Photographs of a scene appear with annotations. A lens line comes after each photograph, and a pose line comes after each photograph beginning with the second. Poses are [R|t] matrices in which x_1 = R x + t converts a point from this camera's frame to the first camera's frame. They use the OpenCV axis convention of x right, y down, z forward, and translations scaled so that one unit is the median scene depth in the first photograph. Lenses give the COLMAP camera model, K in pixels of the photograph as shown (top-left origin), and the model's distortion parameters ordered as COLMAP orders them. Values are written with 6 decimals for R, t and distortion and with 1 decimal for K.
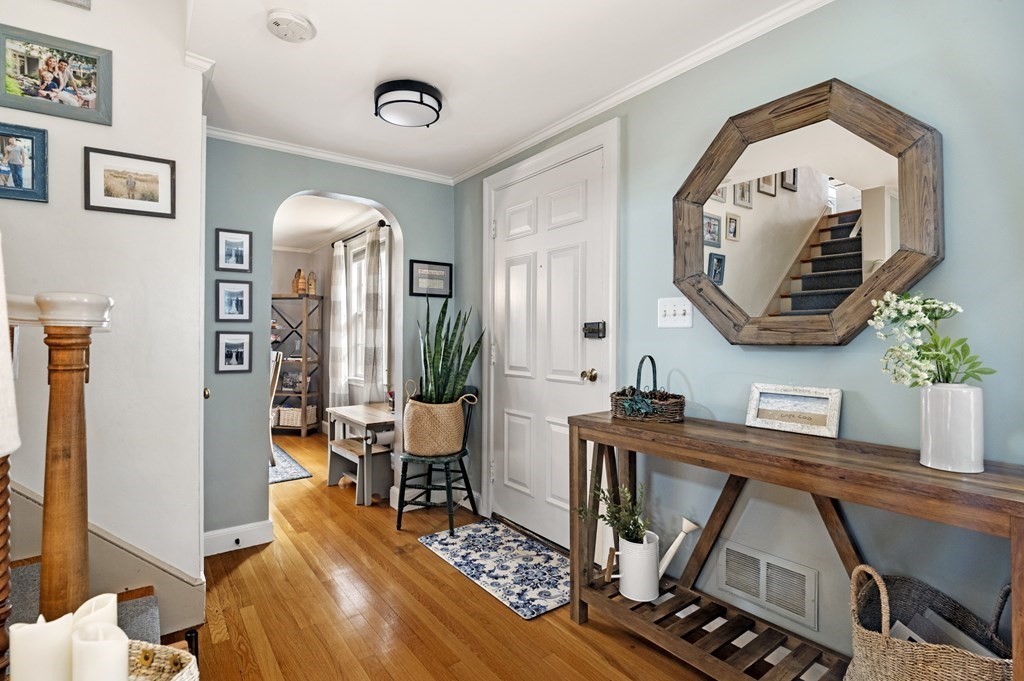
lens RADIAL K [[493.7, 0, 511.9], [0, 493.7, 336.7], [0, 0, 1]] dist [-0.001925, -0.000064]
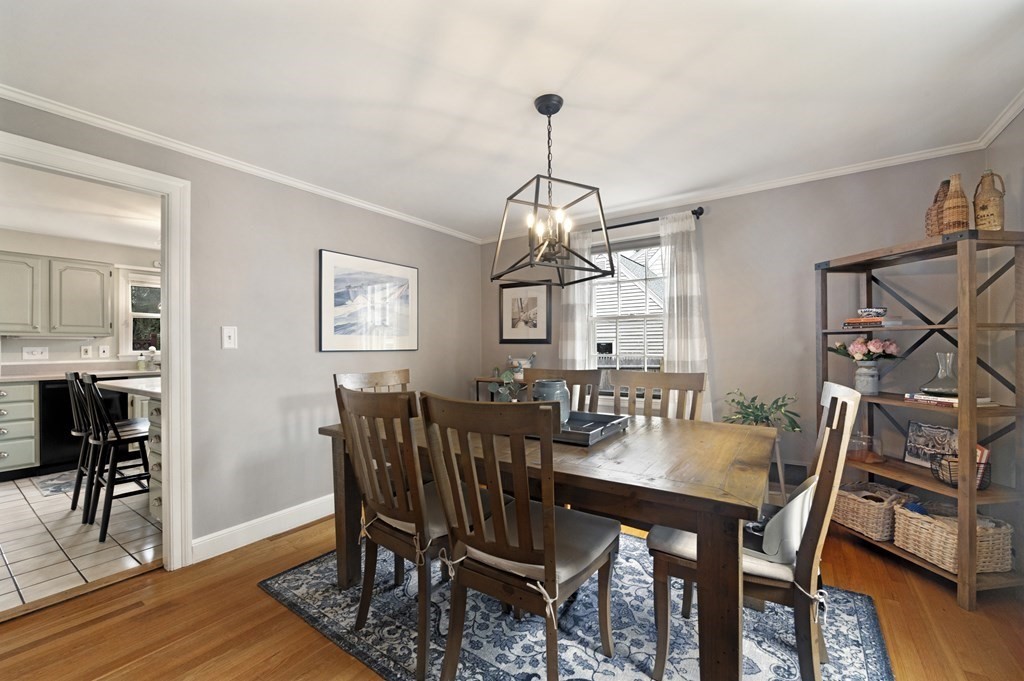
lens RADIAL K [[422.1, 0, 509.9], [0, 422.1, 342.8], [0, 0, 1]] dist [-0.001024, 0.000002]
pose [[0.318881, -0.010327, -0.947738, -0.216372], [0.009599, 0.999925, -0.007666, -0.001961], [0.947746, -0.006652, 0.318956, 0.545377]]
